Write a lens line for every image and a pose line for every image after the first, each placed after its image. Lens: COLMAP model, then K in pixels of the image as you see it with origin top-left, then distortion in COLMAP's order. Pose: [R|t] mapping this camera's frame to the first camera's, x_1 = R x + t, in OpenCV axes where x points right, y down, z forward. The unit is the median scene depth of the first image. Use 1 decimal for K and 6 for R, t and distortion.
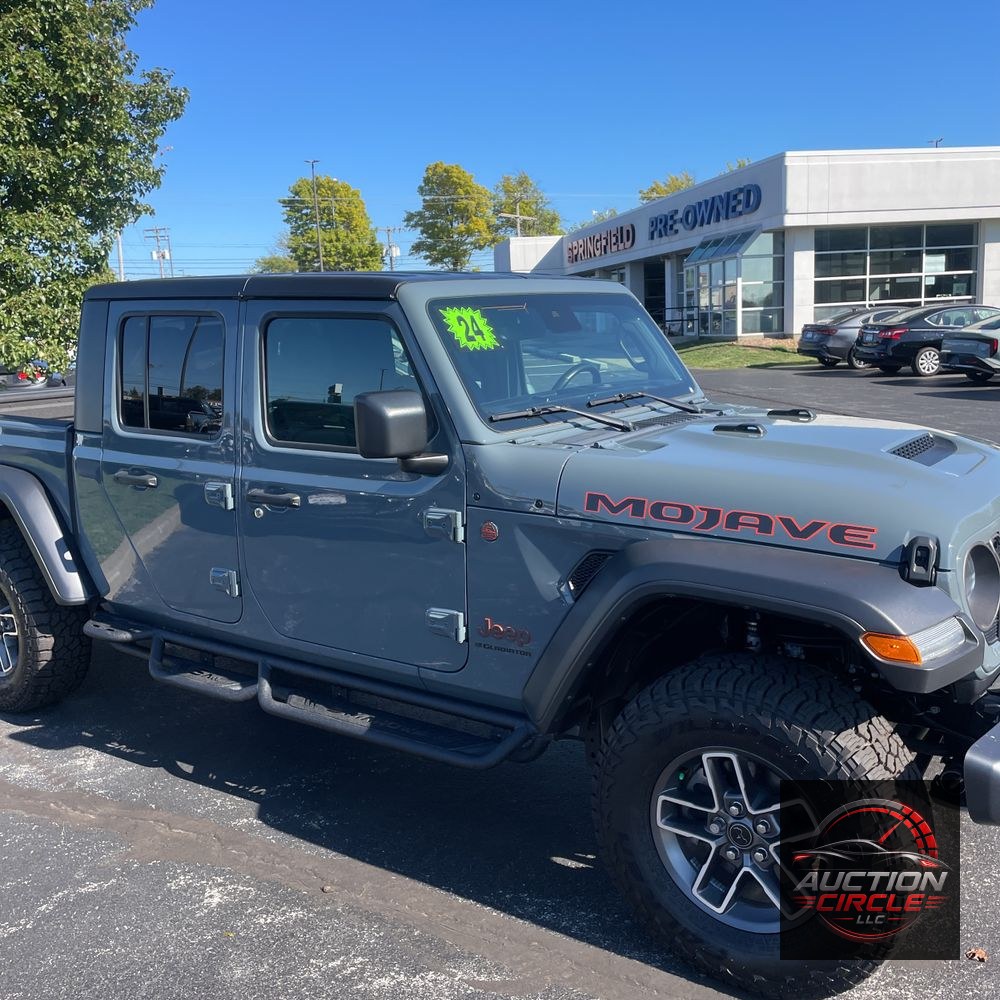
lens RADIAL K [[1007.7, 0, 513.9], [0, 1007.7, 502.6], [0, 0, 1]] dist [0.100352, -0.147438]
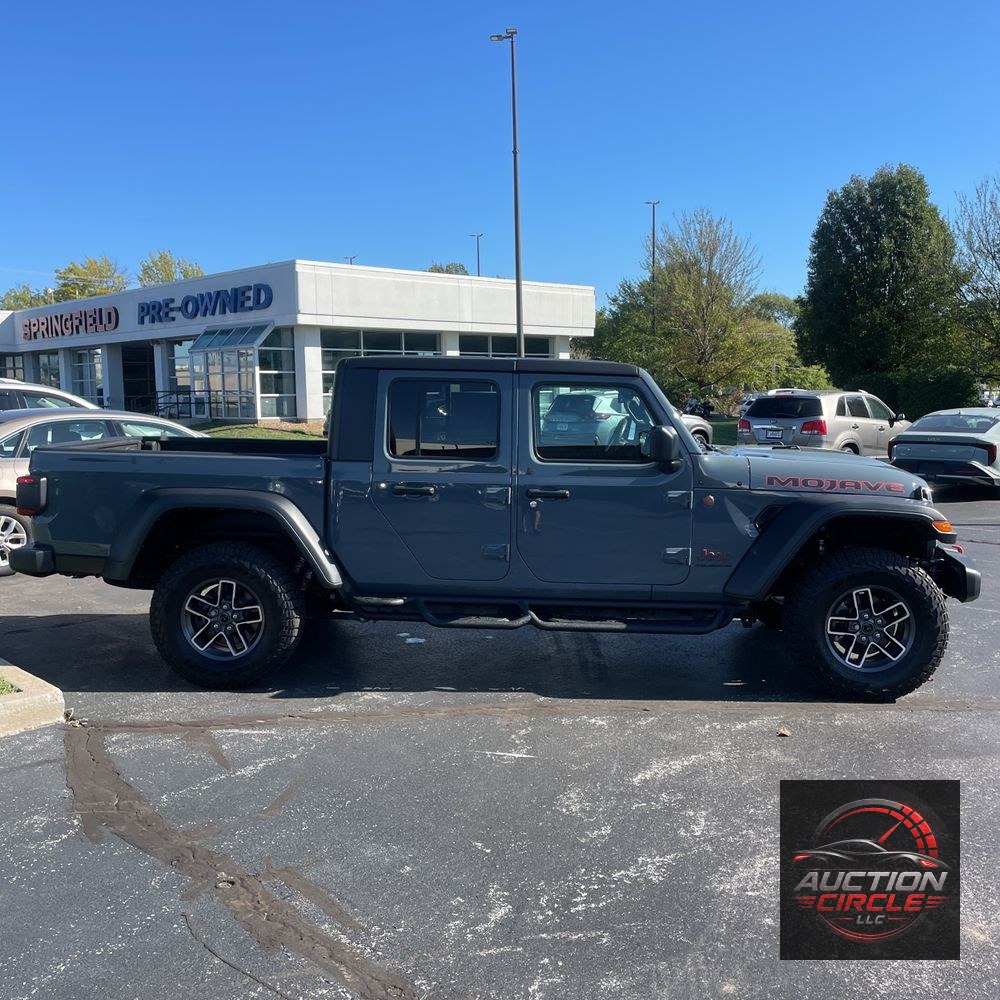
lens RADIAL K [[1006.5, 0, 500.0], [0, 1006.5, 500.0], [0, 0, 1]] dist [0.096527, -0.140121]
pose [[0.842615, -0.022568, 0.538044, -0.376514], [0.070224, 0.995195, -0.068233, 0.035354], [-0.533918, 0.095278, 0.840151, -0.099634]]
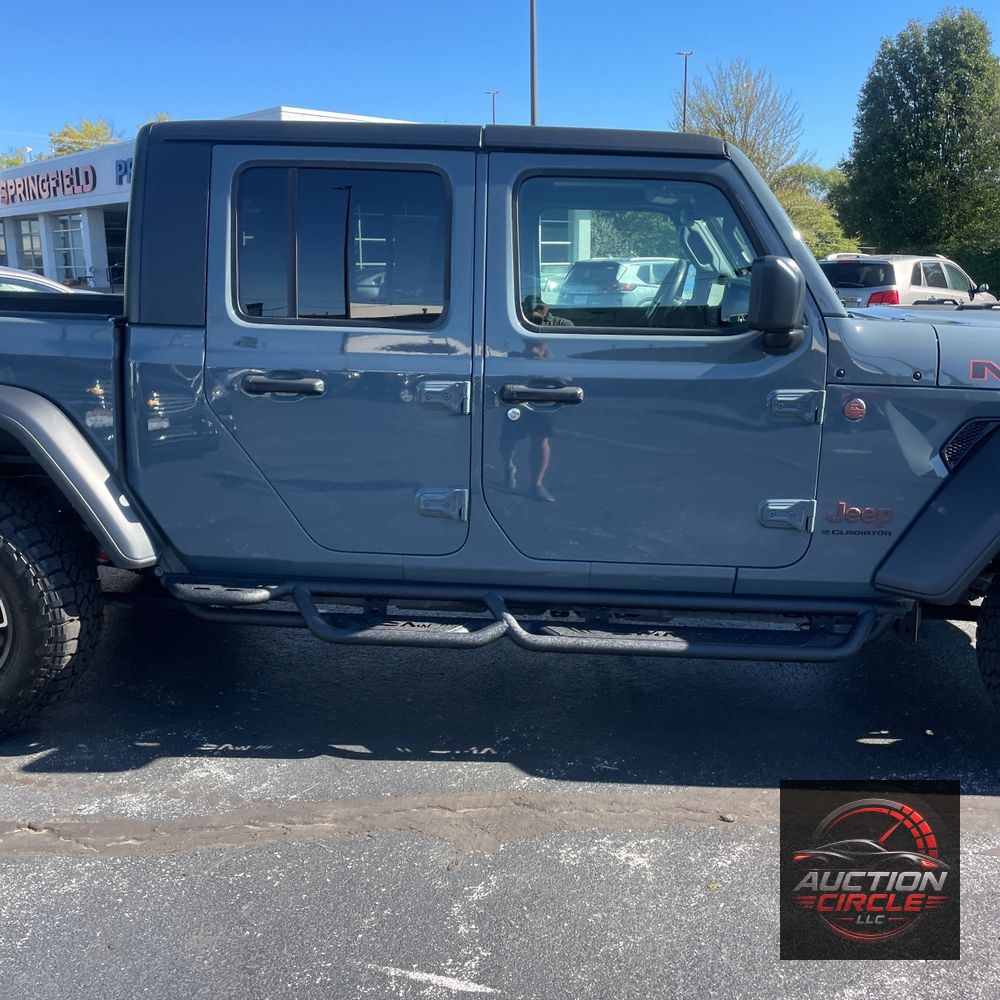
lens RADIAL K [[1003.0, 0, 497.4], [0, 1003.0, 488.4], [0, 0, 1]] dist [0.097304, -0.141490]
pose [[0.853581, -0.072024, 0.515958, -0.227065], [0.061930, 0.997403, 0.036774, 0.013119], [-0.517266, 0.000563, 0.855824, 0.099023]]
